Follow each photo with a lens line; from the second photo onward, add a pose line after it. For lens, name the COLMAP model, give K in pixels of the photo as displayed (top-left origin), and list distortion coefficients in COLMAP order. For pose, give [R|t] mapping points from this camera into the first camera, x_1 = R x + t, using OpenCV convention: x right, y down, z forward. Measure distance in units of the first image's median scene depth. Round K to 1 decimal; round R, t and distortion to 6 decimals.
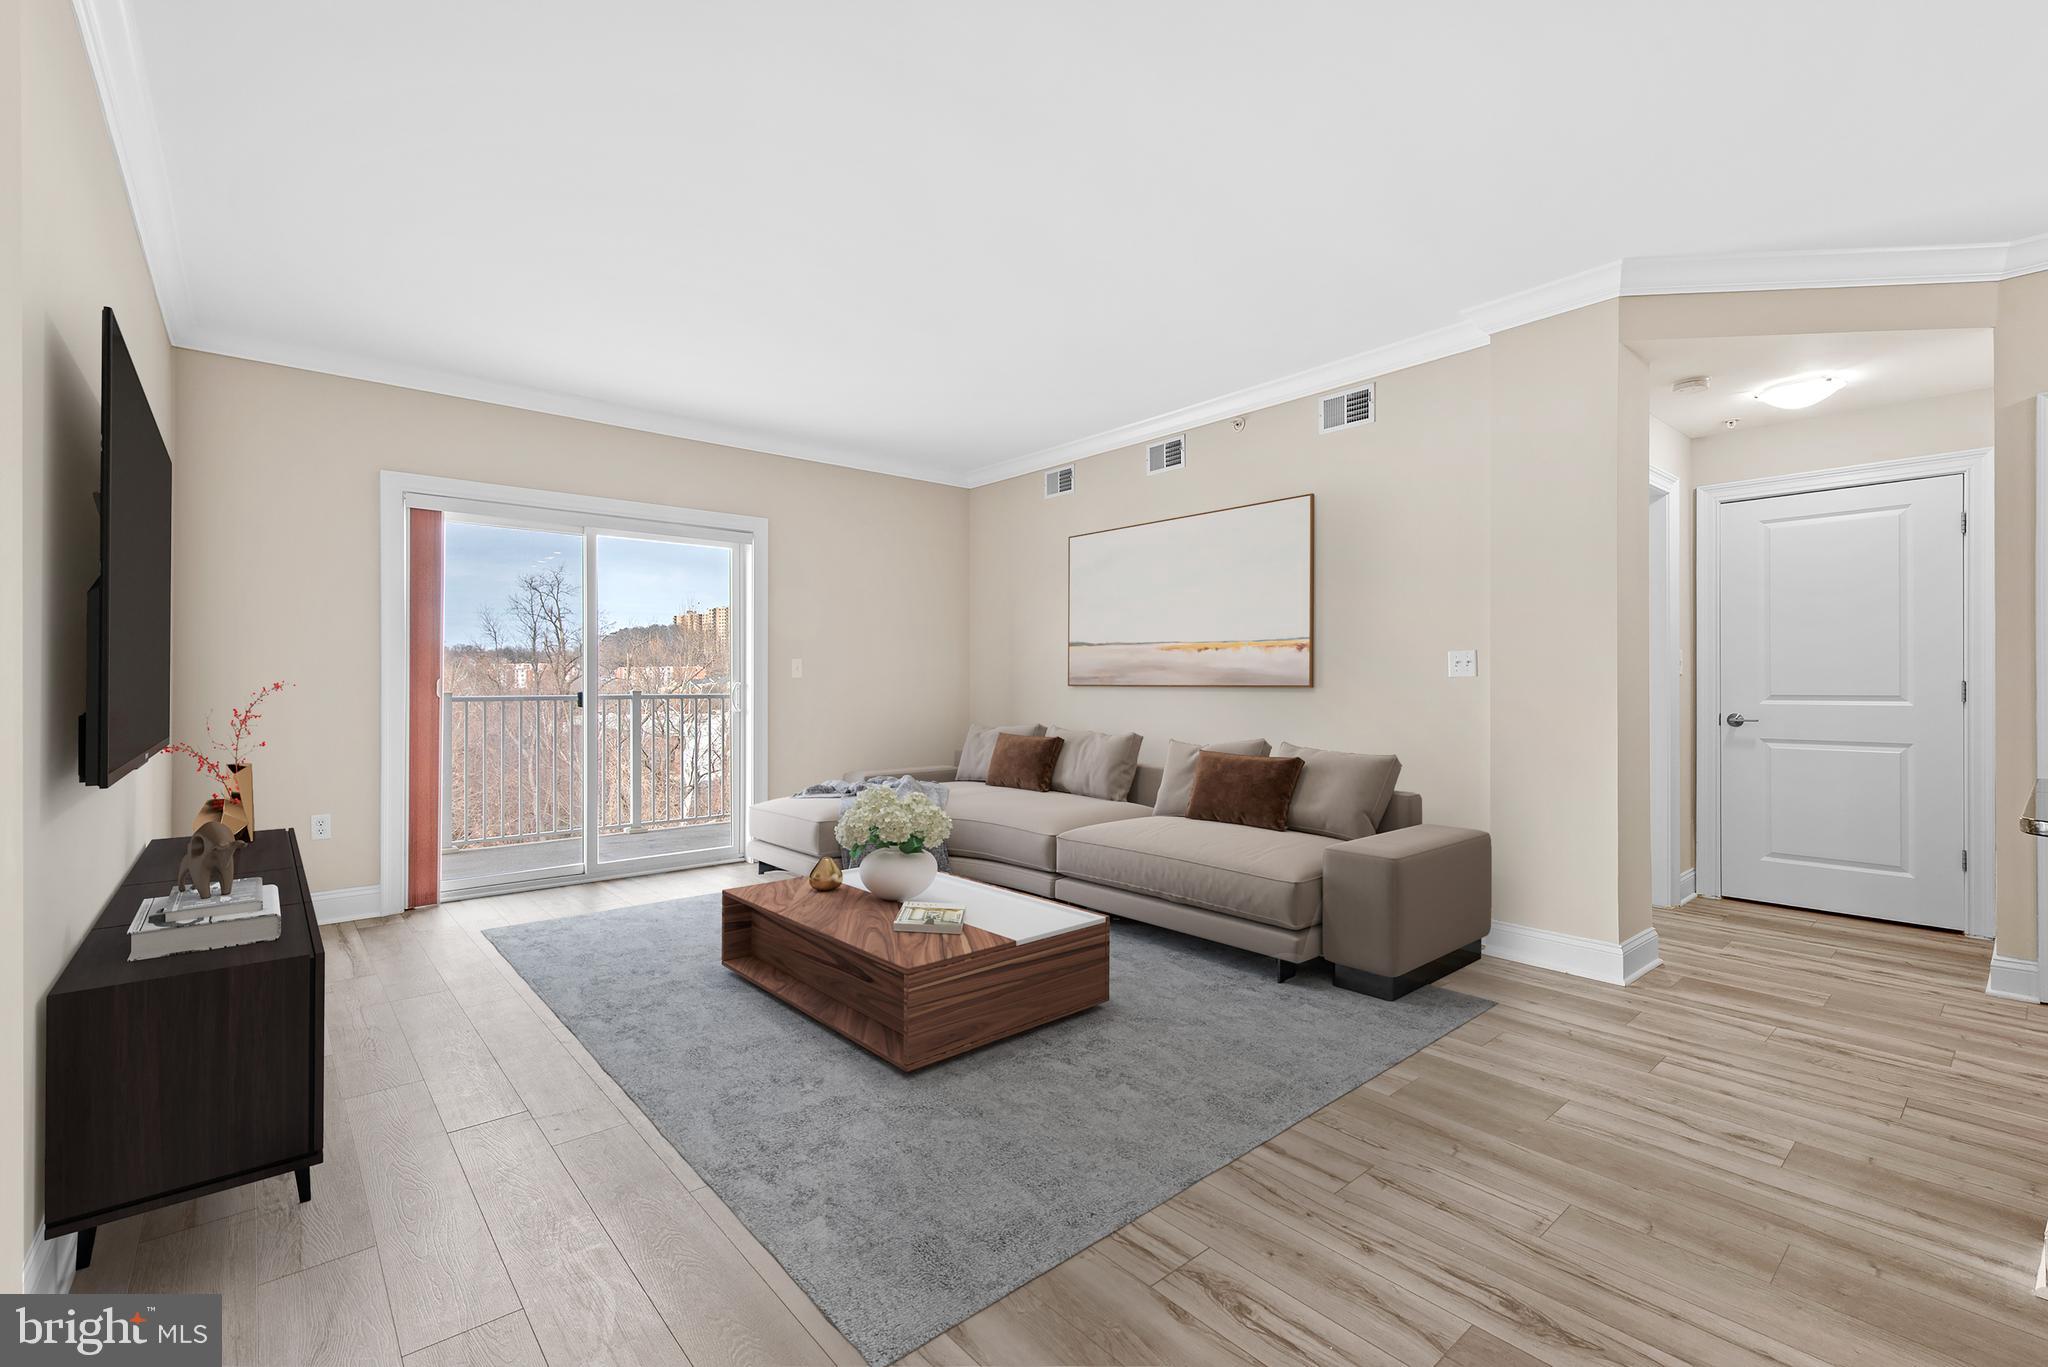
lens RADIAL K [[878.0, 0, 993.7], [0, 878.0, 742.5], [0, 0, 1]] dist [0.041555, -0.014670]
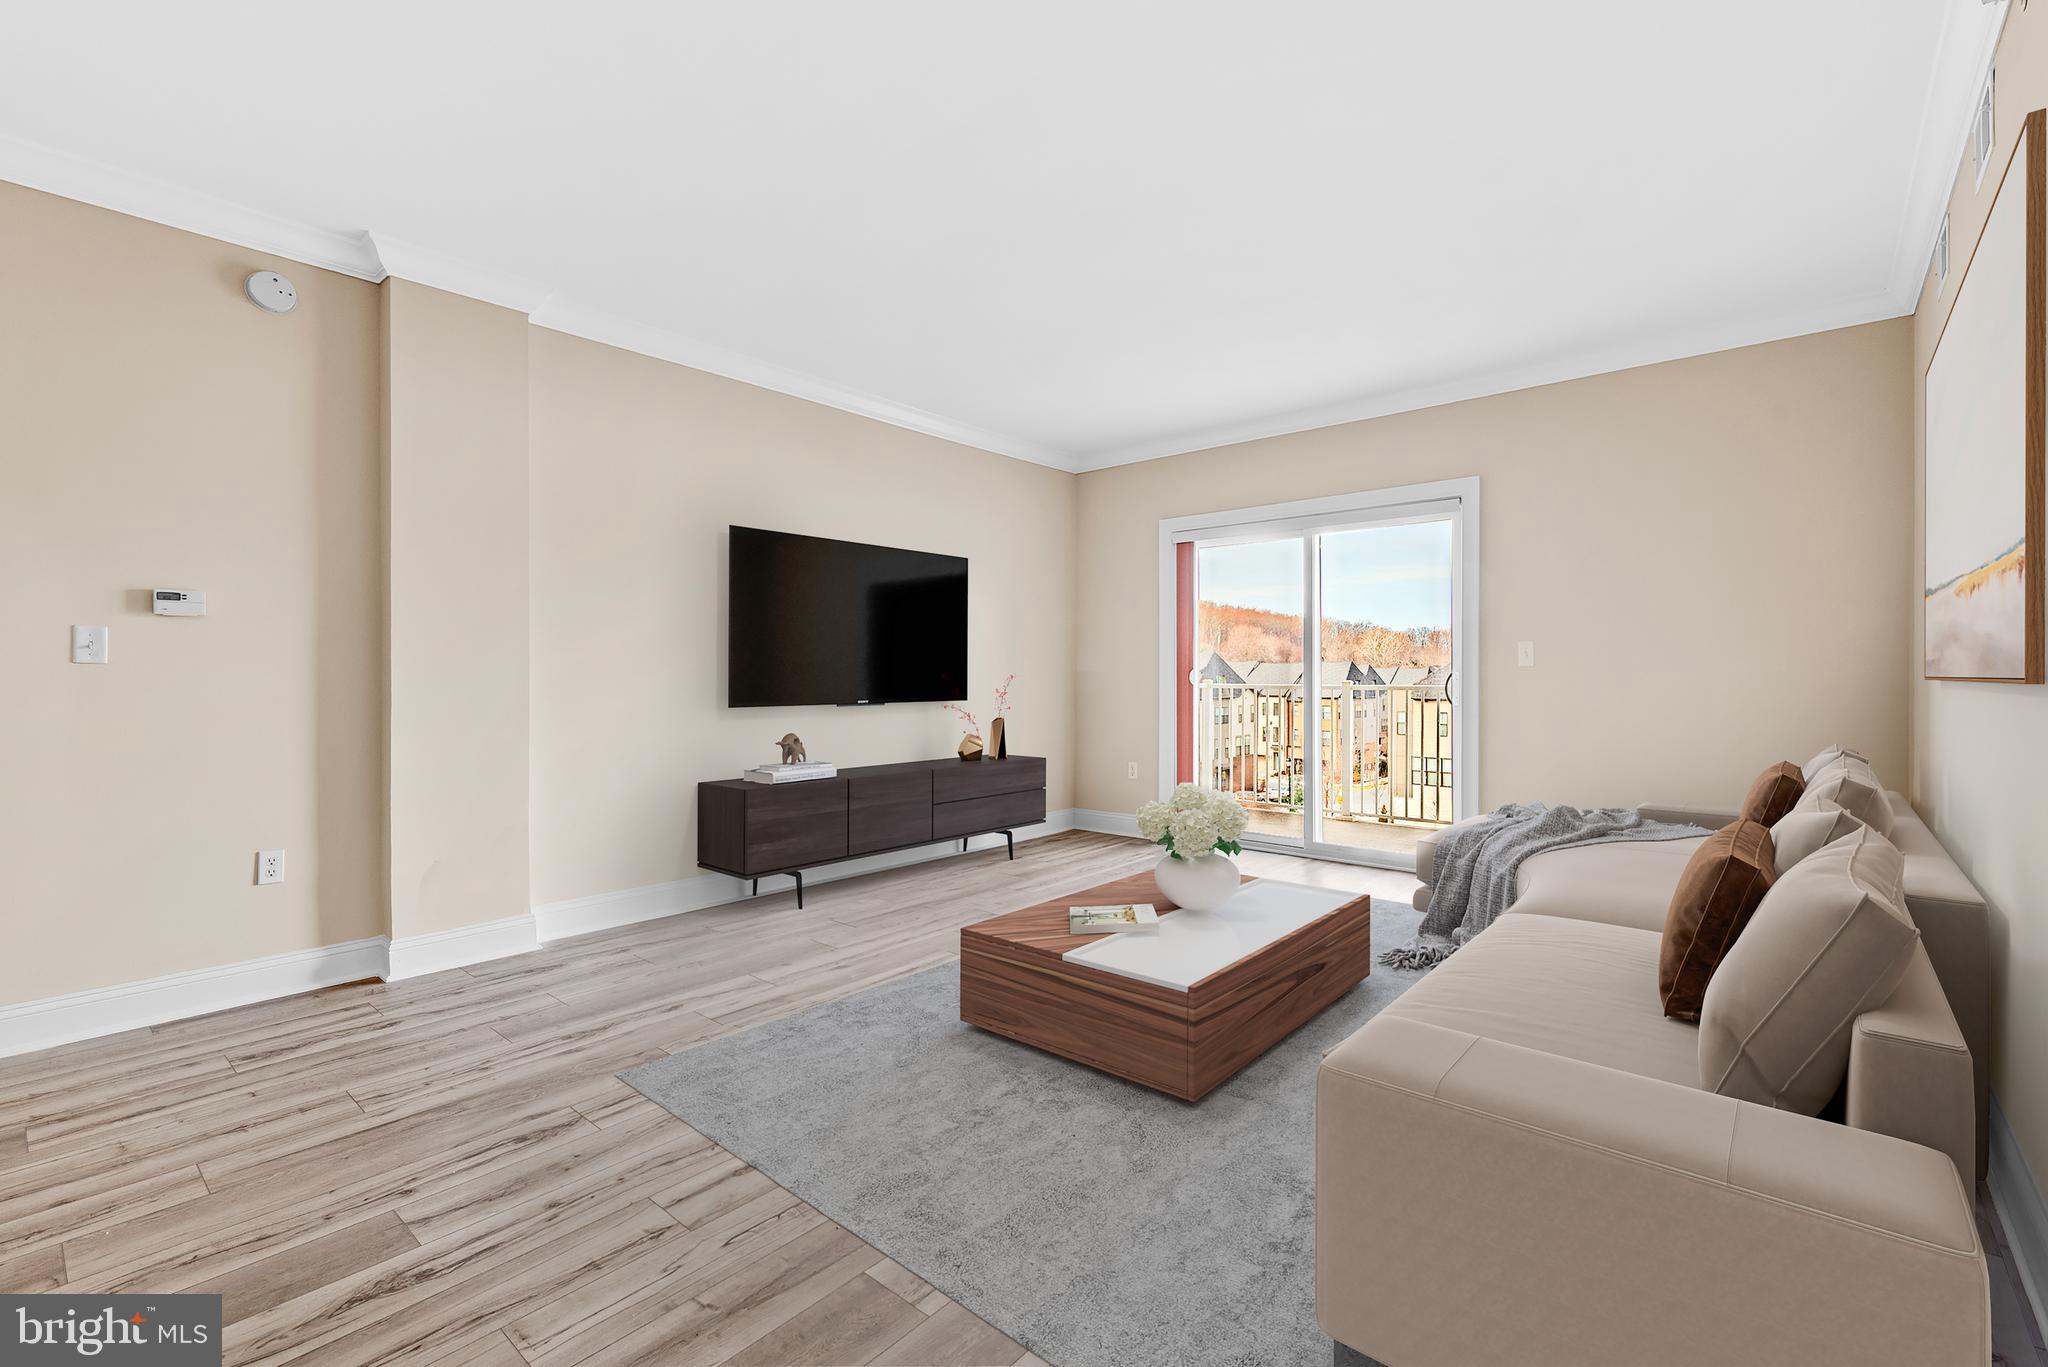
lens RADIAL K [[895.0, 0, 1012.9], [0, 895.0, 673.5], [0, 0, 1]] dist [0.017774, 0.000171]
pose [[0.154529, 0.002241, -0.987986, 0.983191], [-0.072265, 0.997344, -0.009040, -0.051908], [0.985342, 0.072794, 0.154281, 0.841229]]
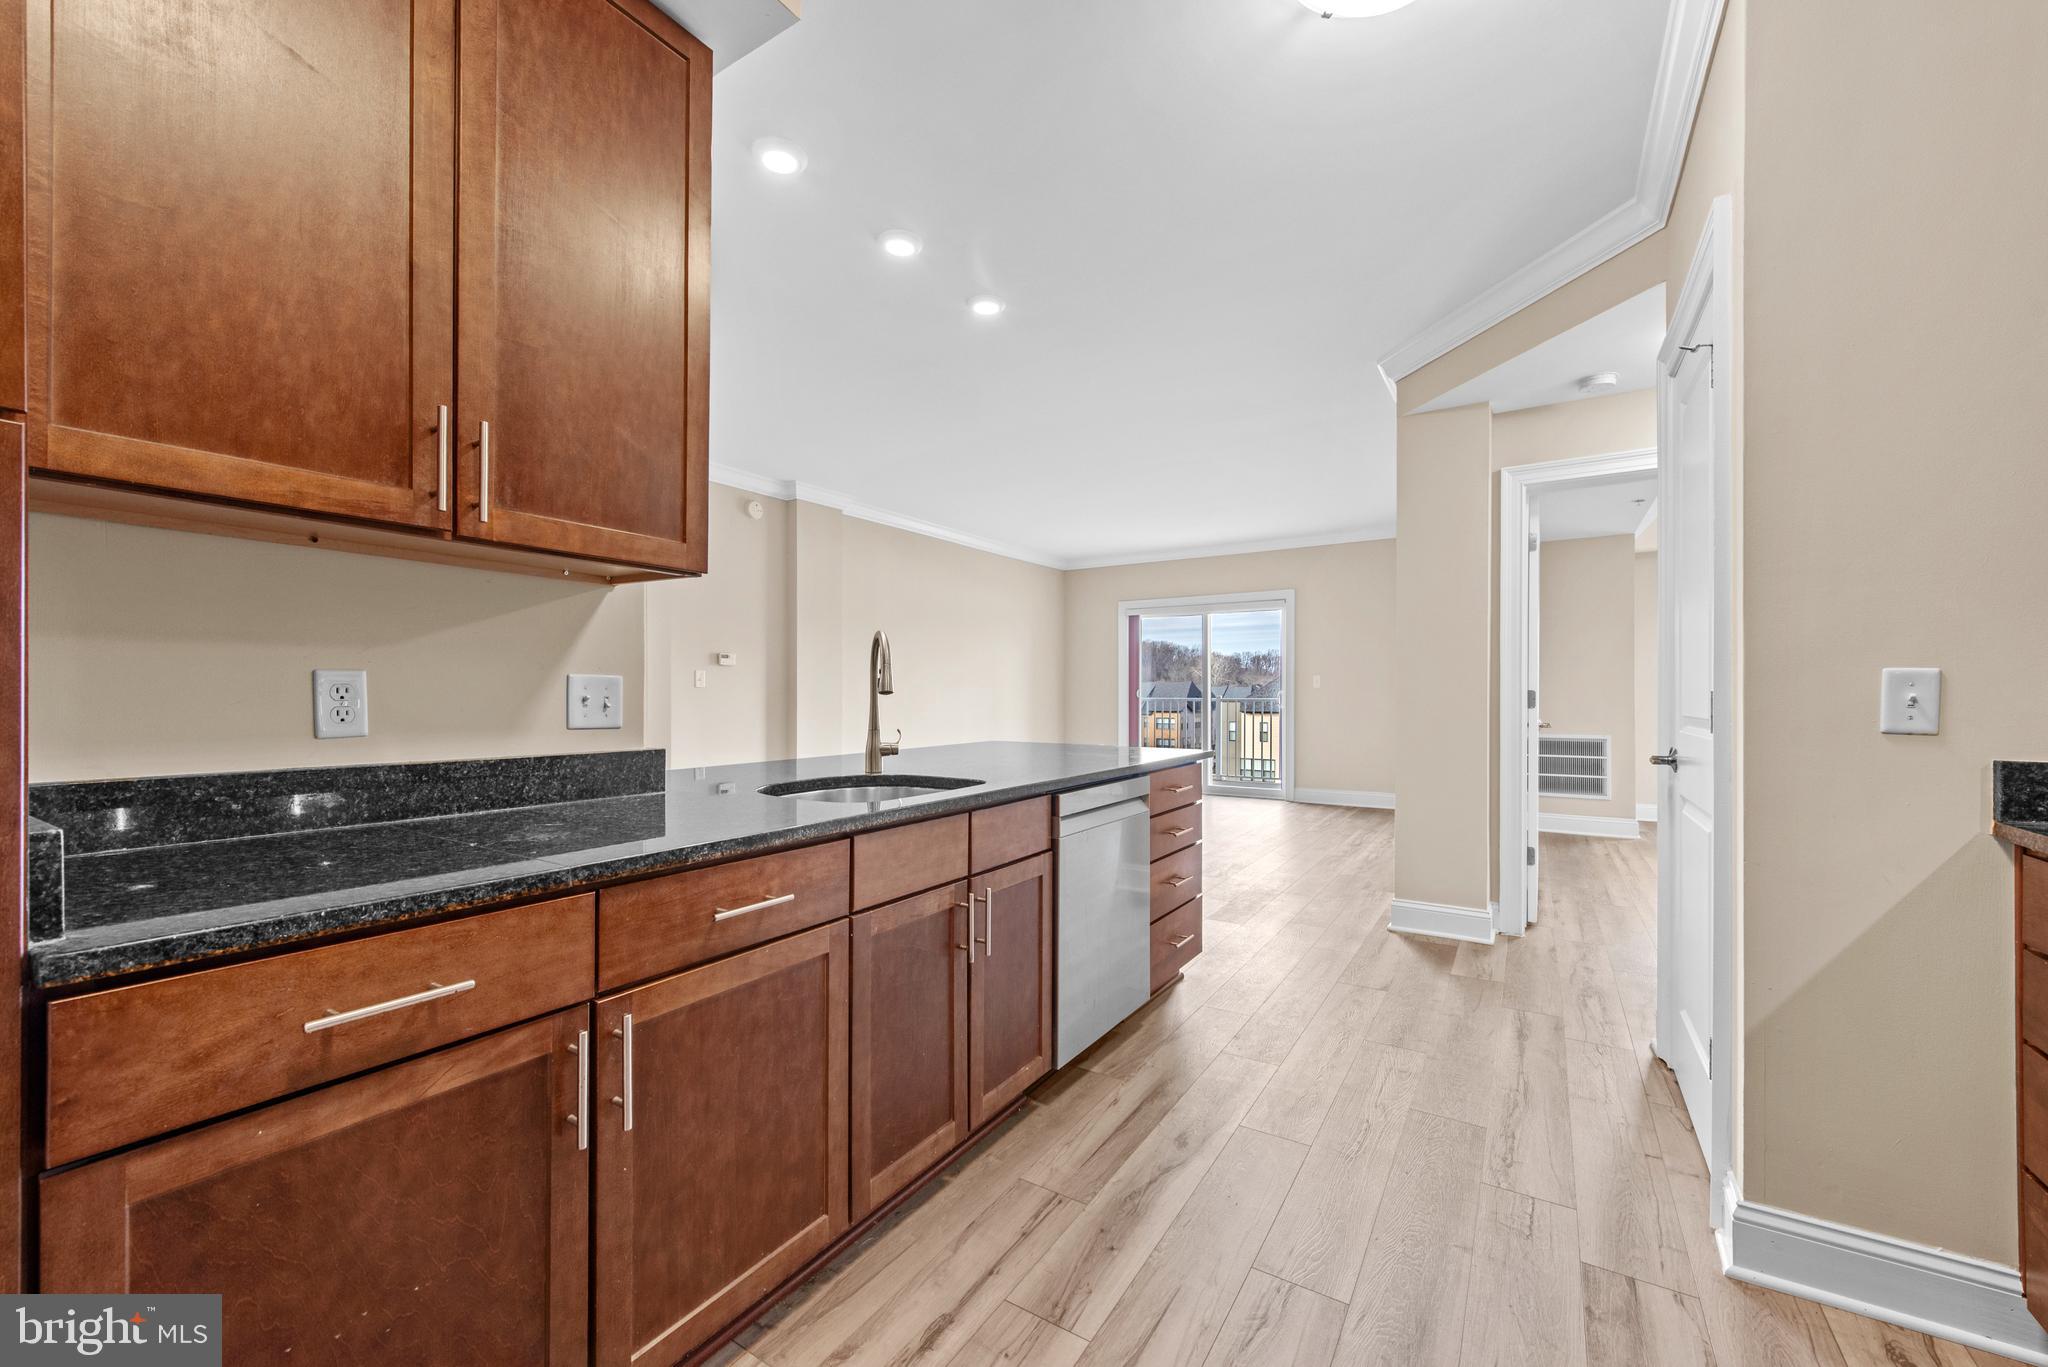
lens RADIAL K [[804.9, 0, 1019.1], [0, 804.9, 687.2], [0, 0, 1]] dist [0.014560, -0.004631]
pose [[0.303234, -0.004327, -0.952906, 1.882464], [-0.068642, 0.997293, -0.026372, -0.003999], [0.950441, 0.073407, 0.302116, 0.168386]]
